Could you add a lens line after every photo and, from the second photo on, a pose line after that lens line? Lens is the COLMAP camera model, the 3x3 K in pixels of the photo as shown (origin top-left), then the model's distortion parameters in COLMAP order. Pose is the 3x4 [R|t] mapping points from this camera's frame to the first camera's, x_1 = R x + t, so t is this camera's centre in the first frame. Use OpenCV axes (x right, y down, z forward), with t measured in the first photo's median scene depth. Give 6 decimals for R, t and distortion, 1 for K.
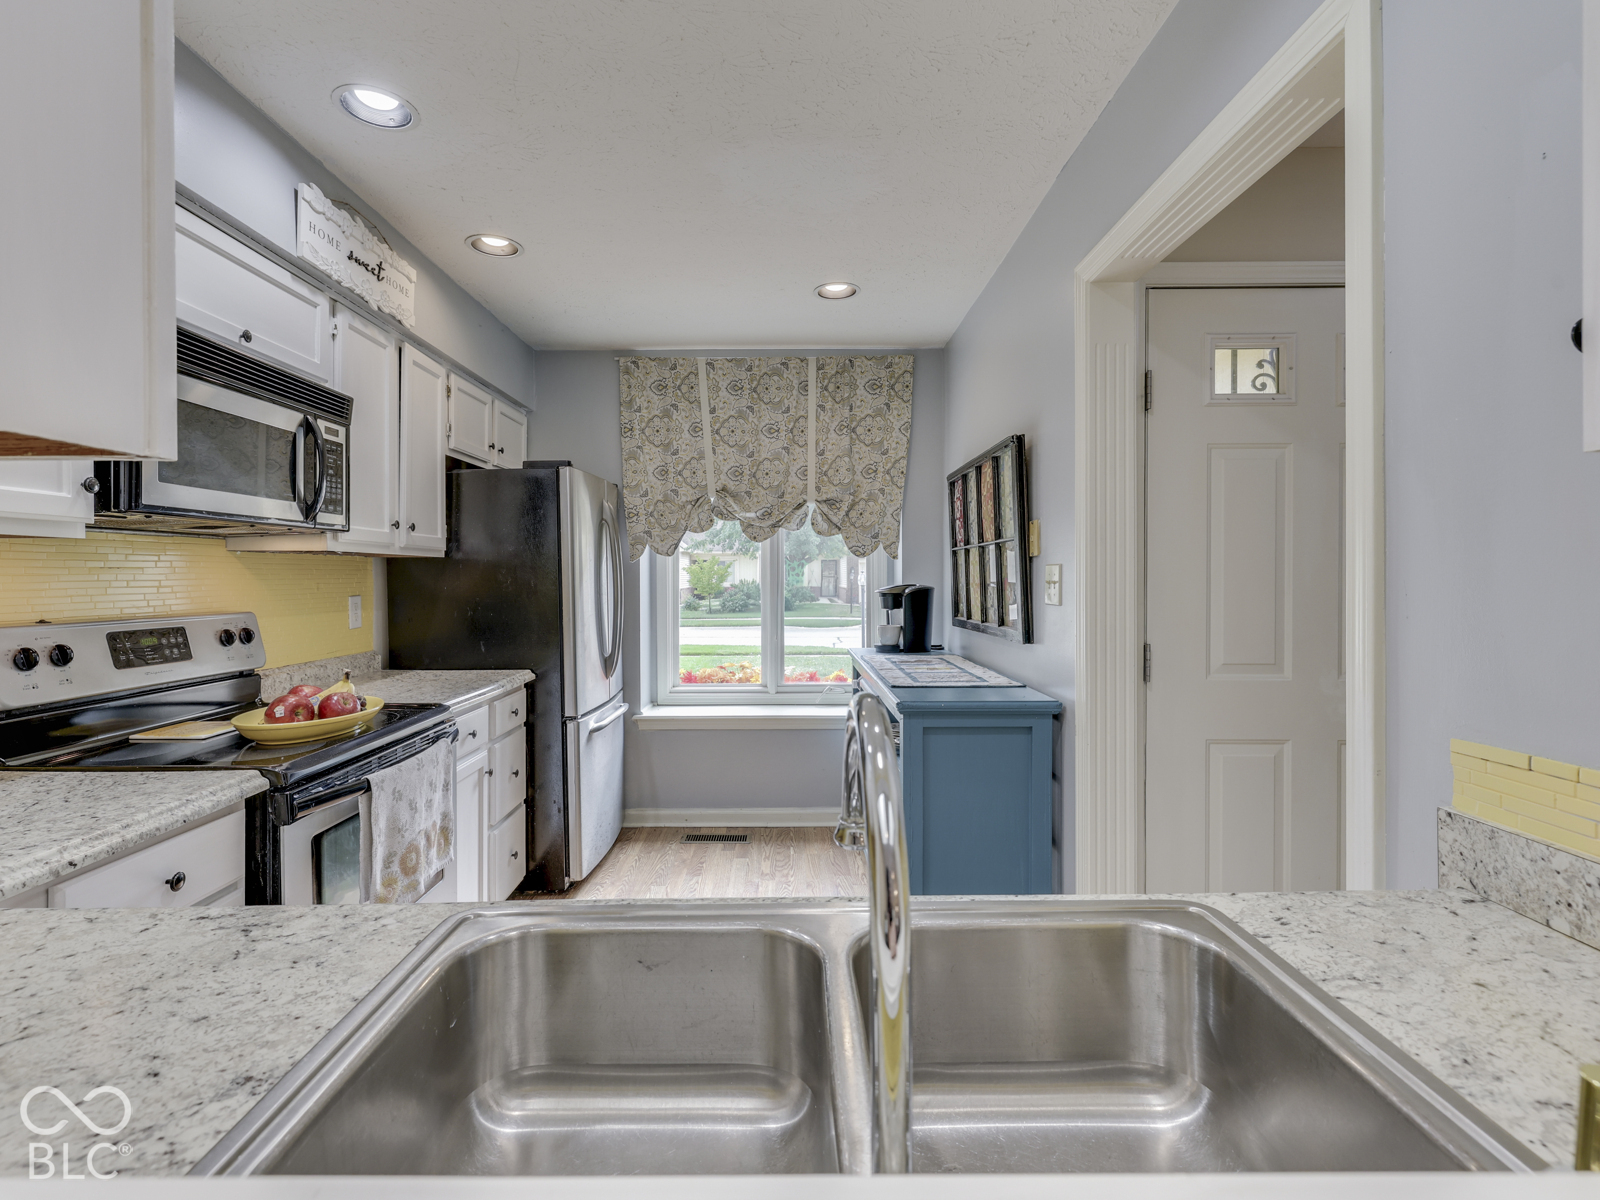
lens RADIAL K [[770.1, 0, 780.9], [0, 770.1, 581.9], [0, 0, 1]] dist [0.001550, -0.000958]
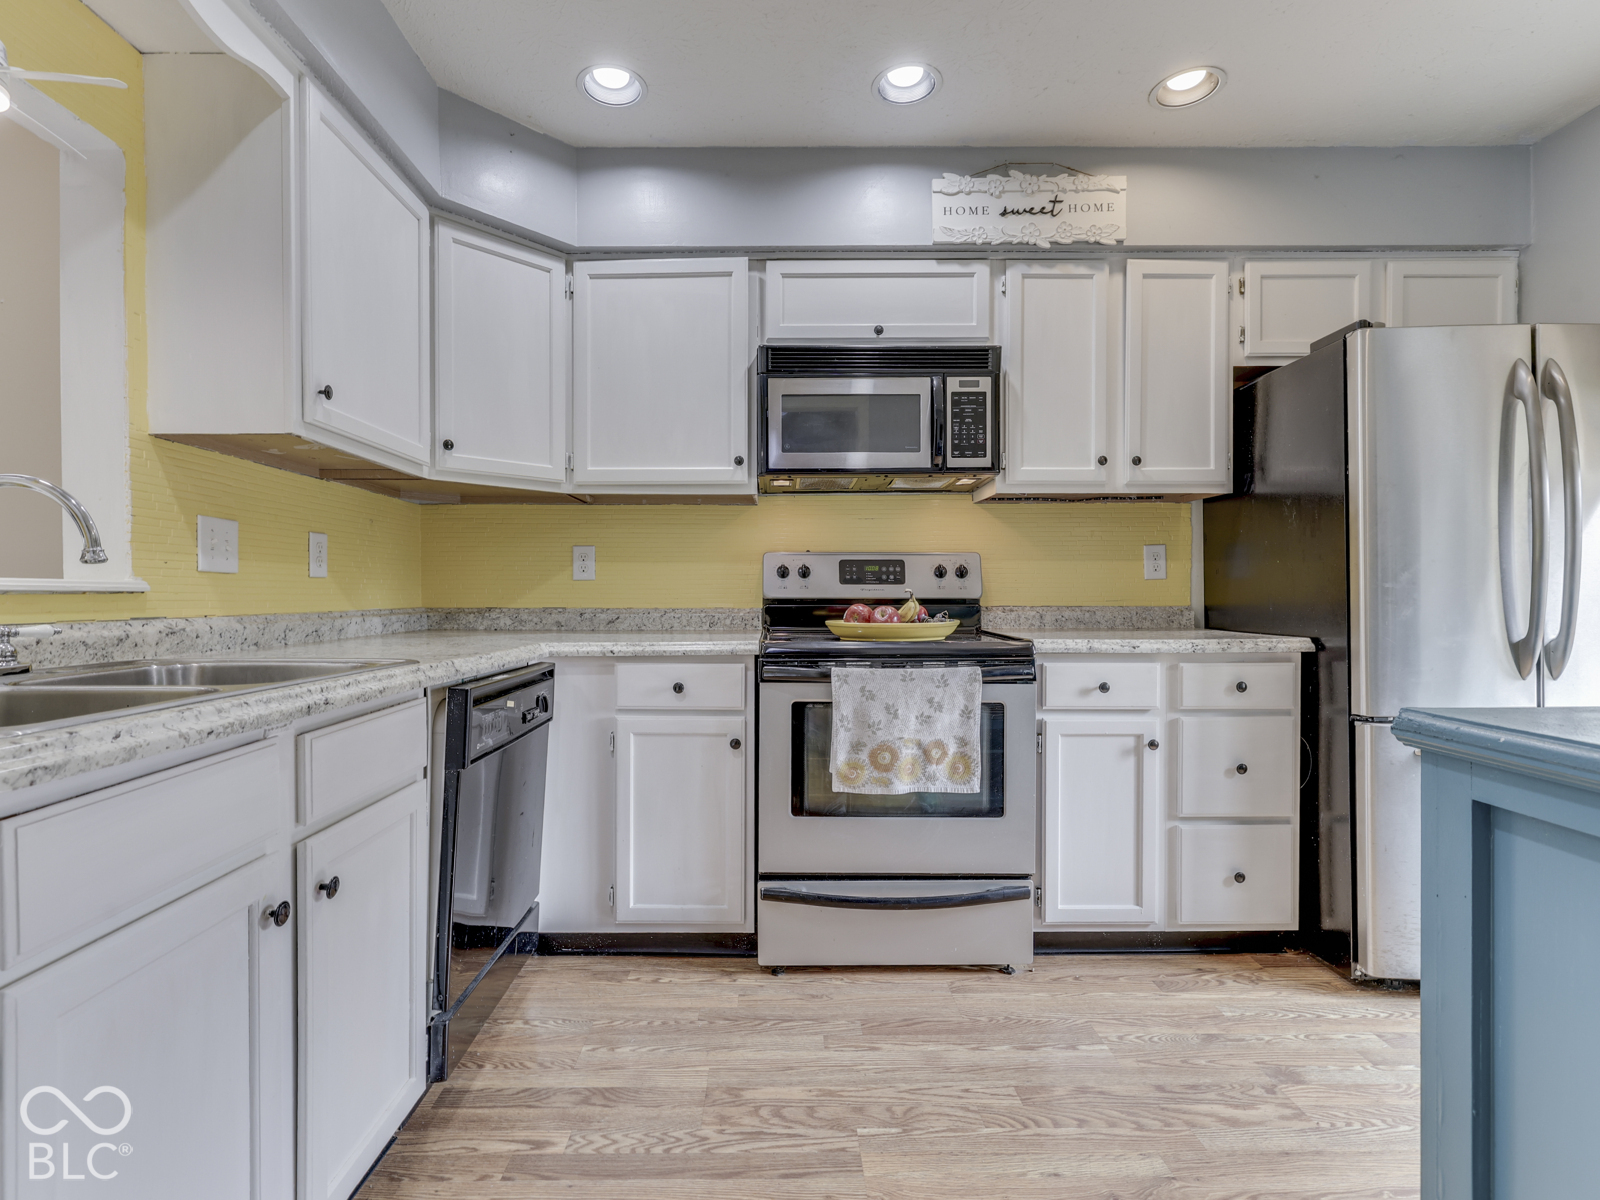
lens RADIAL K [[770.1, 0, 779.1], [0, 770.1, 597.1], [0, 0, 1]] dist [0.001550, -0.000958]
pose [[0.003514, 0.008966, -0.999954, 0.317852], [-0.007632, 0.999931, 0.008939, 0.062769], [0.999965, 0.007600, 0.003583, 0.434231]]
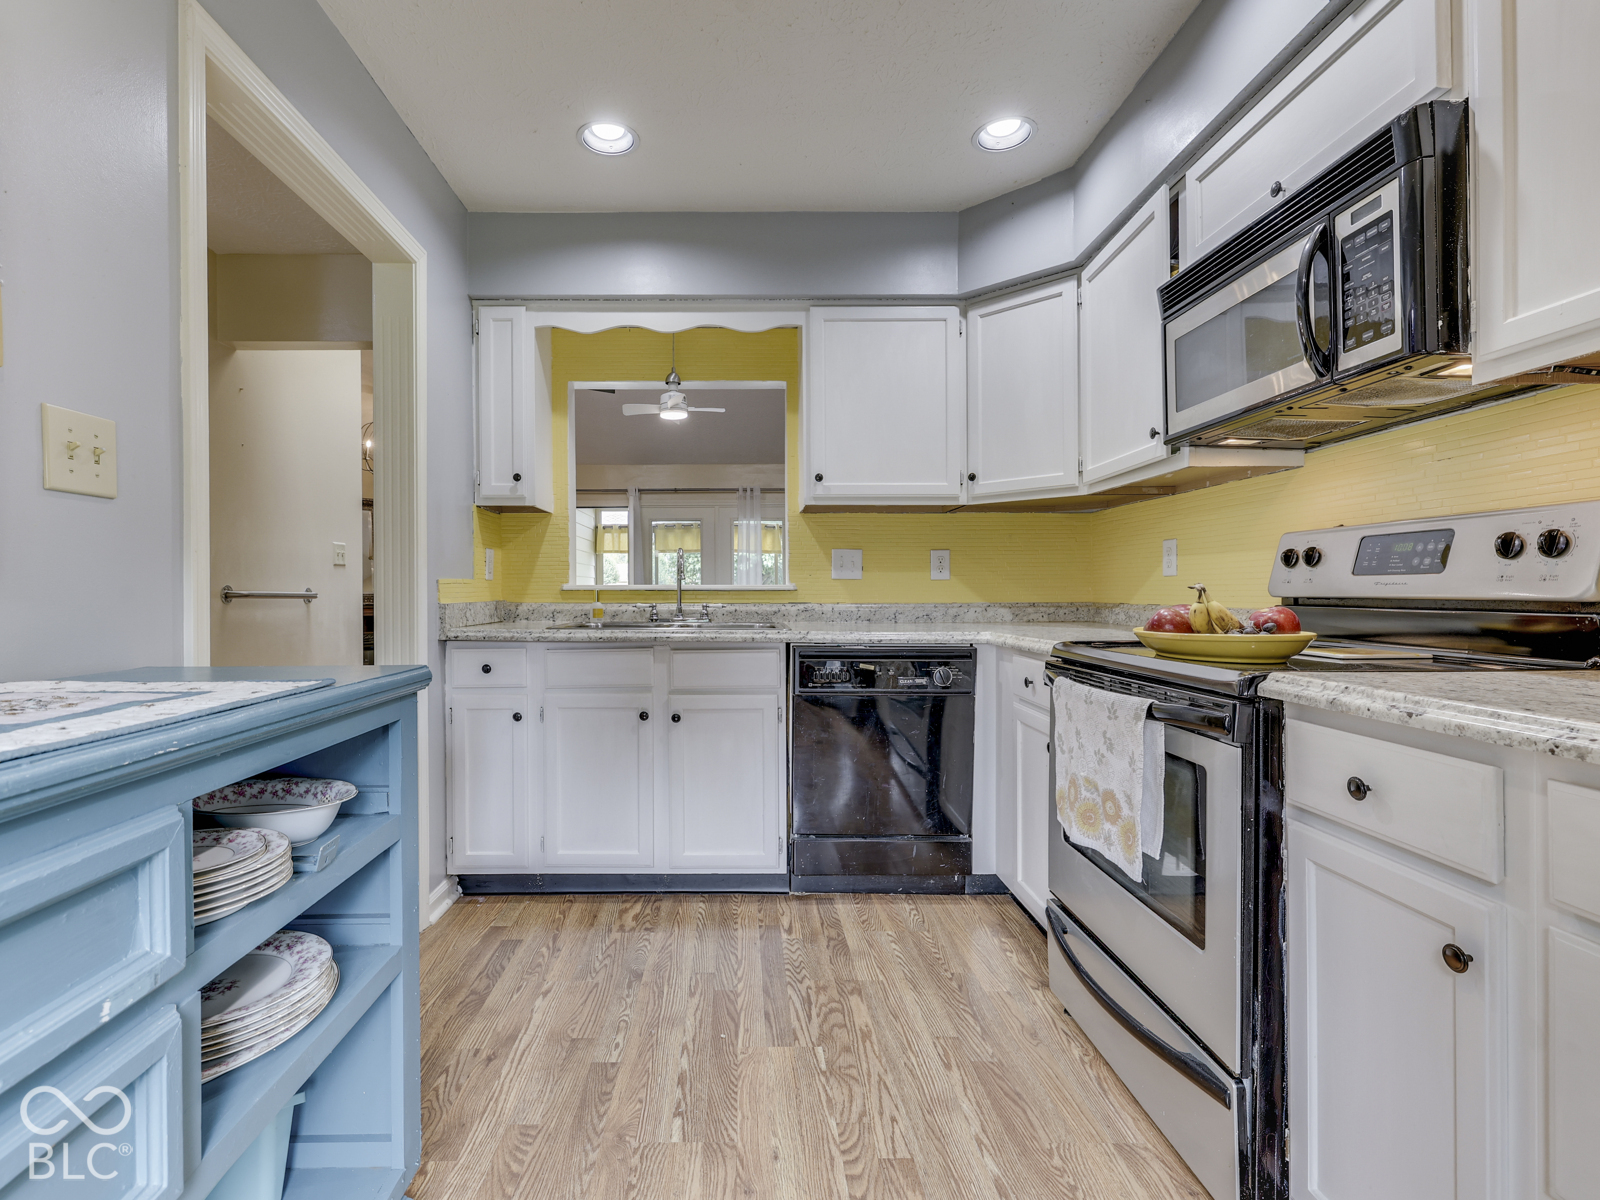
lens RADIAL K [[765.7, 0, 737.5], [0, 765.7, 593.8], [0, 0, 1]] dist [0.001302, -0.000324]
pose [[-0.999969, 0.007619, -0.002115, -0.047158], [0.007593, 0.999900, 0.011910, 0.059645], [0.002206, 0.011894, -0.999927, 0.968103]]
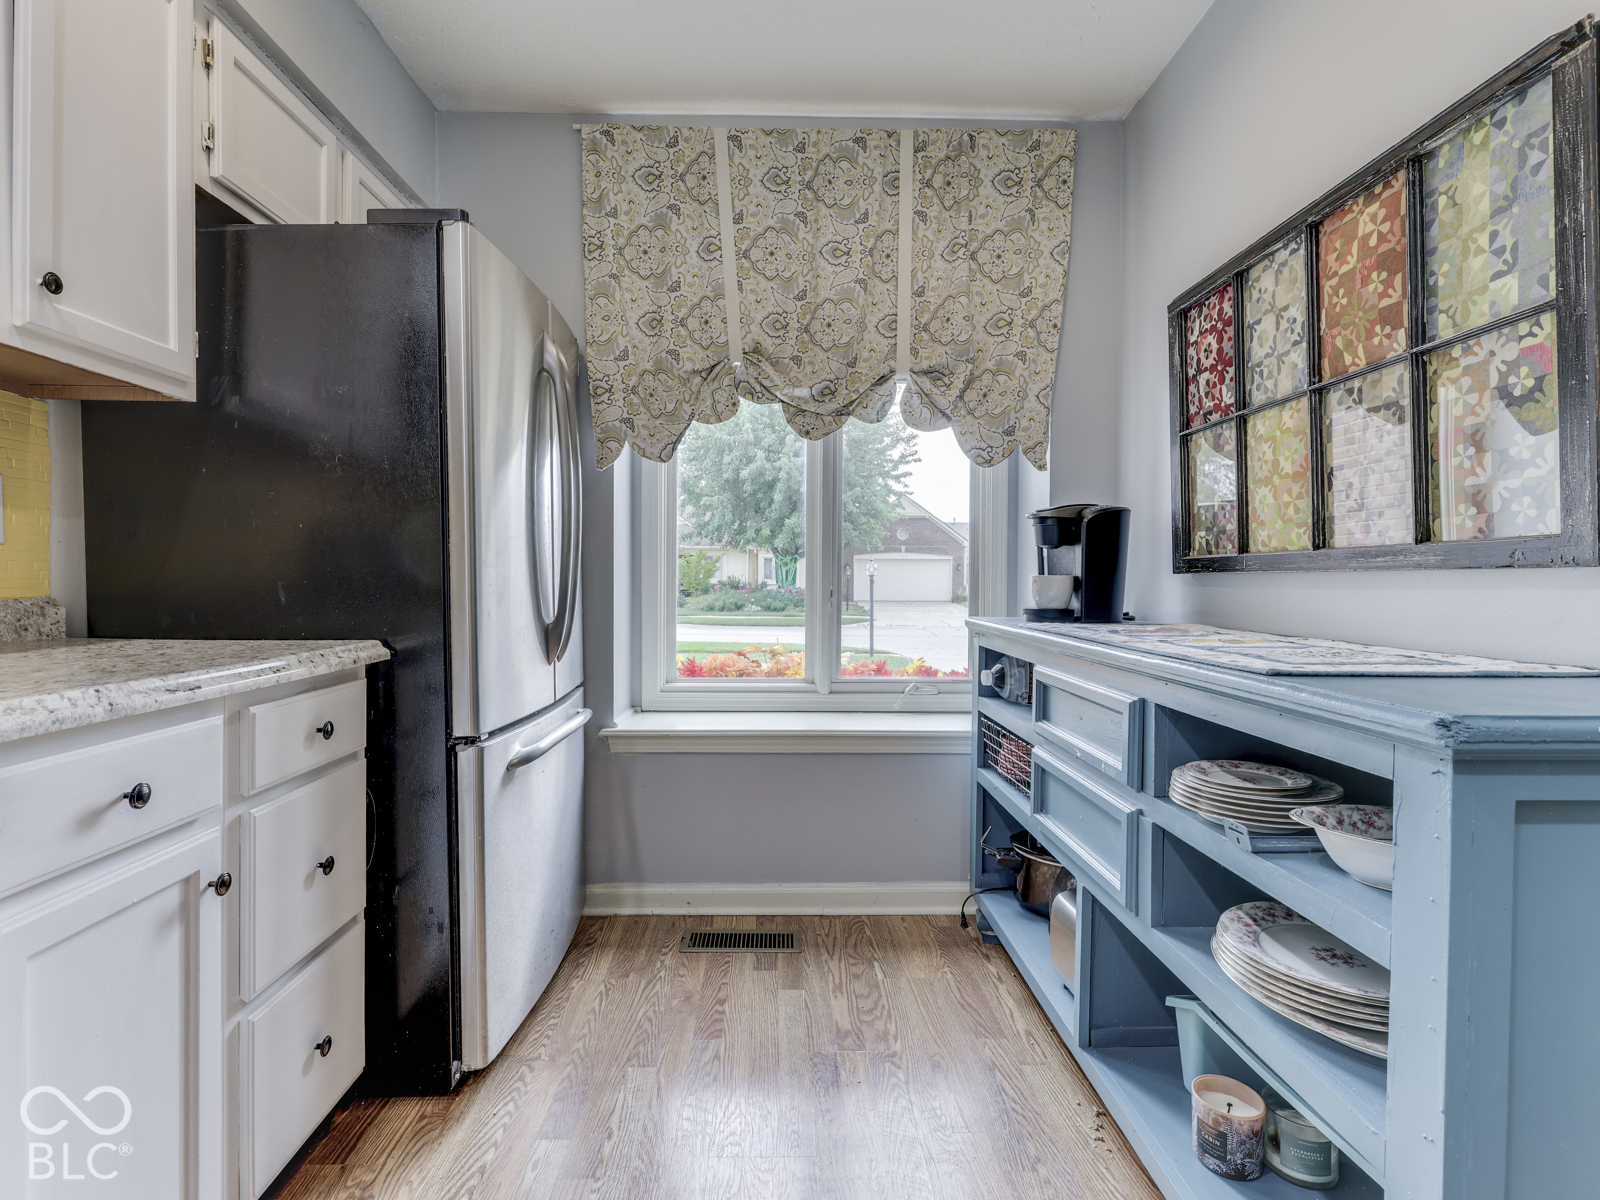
lens RADIAL K [[770.1, 0, 778.1], [0, 770.1, 591.7], [0, 0, 1]] dist [0.001550, -0.000958]
pose [[0.999808, 0.008725, 0.017542, -0.071081], [-0.008877, 0.999923, 0.008623, 0.065635], [-0.017466, -0.008777, 0.999809, 0.433696]]
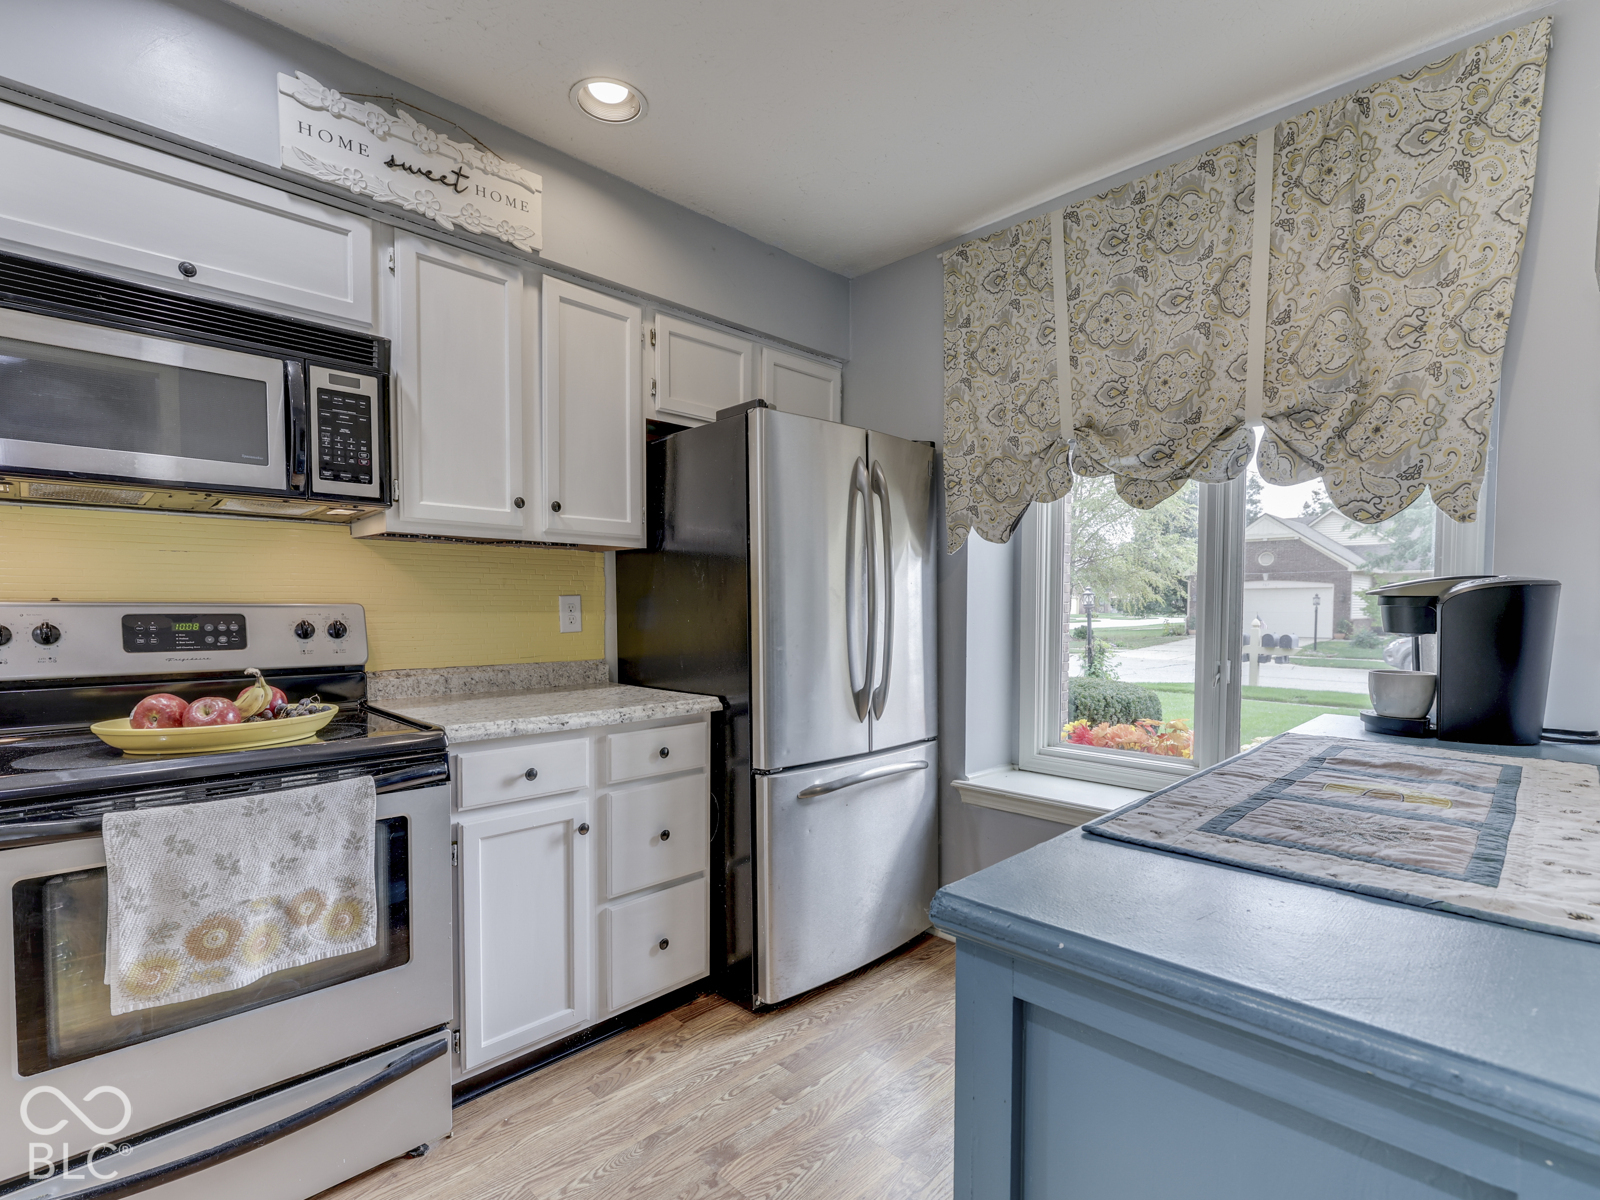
lens RADIAL K [[770.1, 0, 791.9], [0, 770.1, 637.3], [0, 0, 1]] dist [0.001550, -0.000958]
pose [[0.703272, 0.034324, -0.710092, 0.204935], [-0.010274, 0.999220, 0.038124, 0.024417], [0.710847, -0.019516, 0.703076, 0.453921]]
